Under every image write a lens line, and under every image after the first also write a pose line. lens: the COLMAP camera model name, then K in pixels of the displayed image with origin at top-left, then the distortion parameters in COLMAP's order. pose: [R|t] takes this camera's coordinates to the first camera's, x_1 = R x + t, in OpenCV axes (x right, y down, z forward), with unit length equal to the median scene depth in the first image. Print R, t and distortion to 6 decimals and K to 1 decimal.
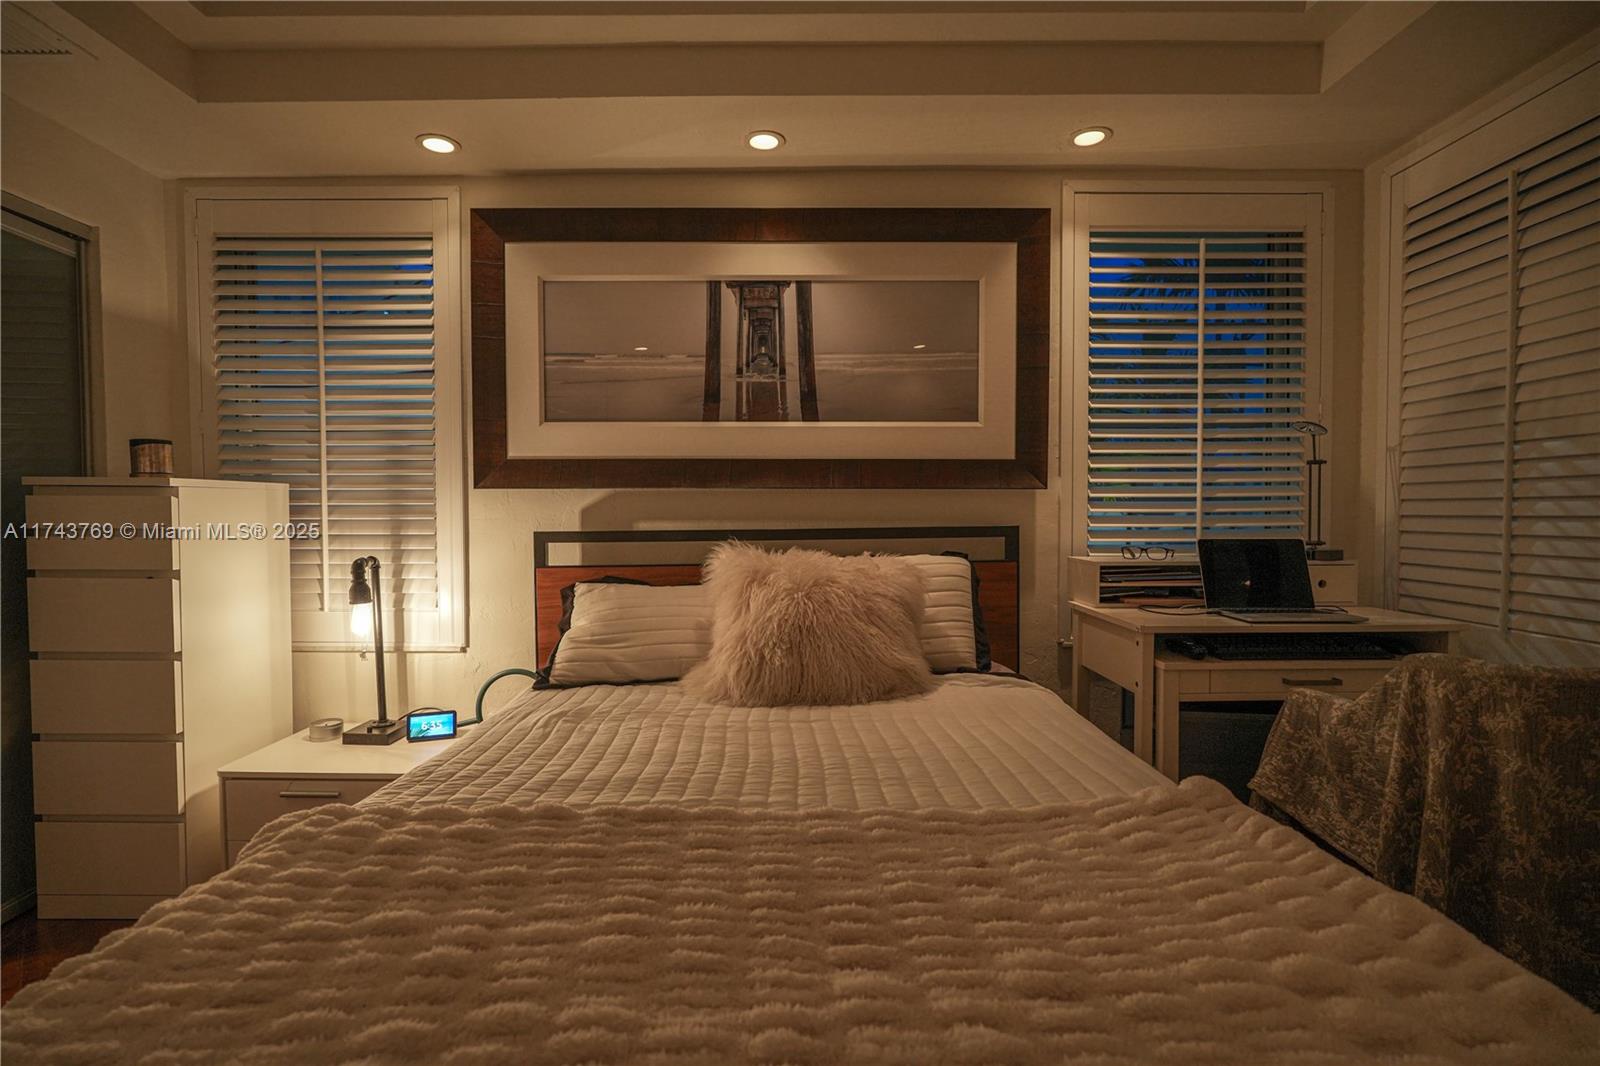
lens RADIAL K [[760.9, 0, 800.0], [0, 760.9, 533.0], [0, 0, 1]] dist [-0.012731, 0.009535]
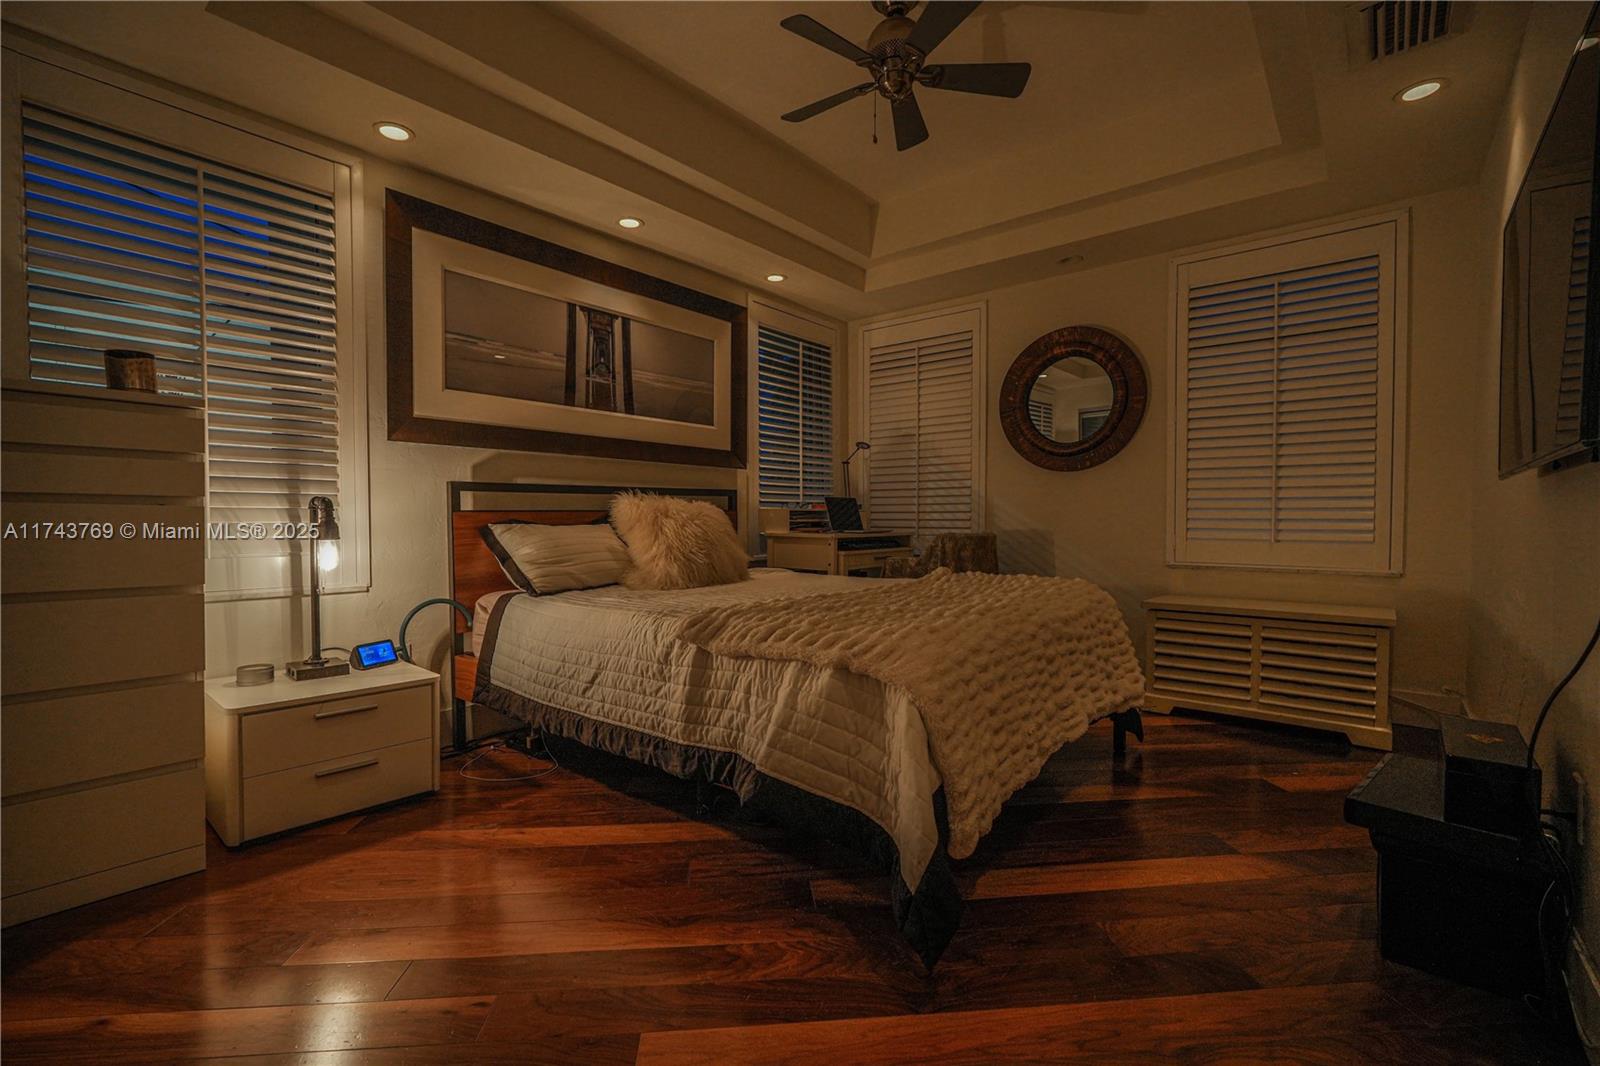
lens RADIAL K [[701.5, 0, 800.0], [0, 701.5, 533.0], [0, 0, 1]] dist [-0.015778, 0.007982]
pose [[0.638065, -0.014350, 0.769849, -0.822117], [0.021538, 0.999768, 0.000785, 0.087759], [-0.769681, 0.016080, 0.638226, -0.107411]]
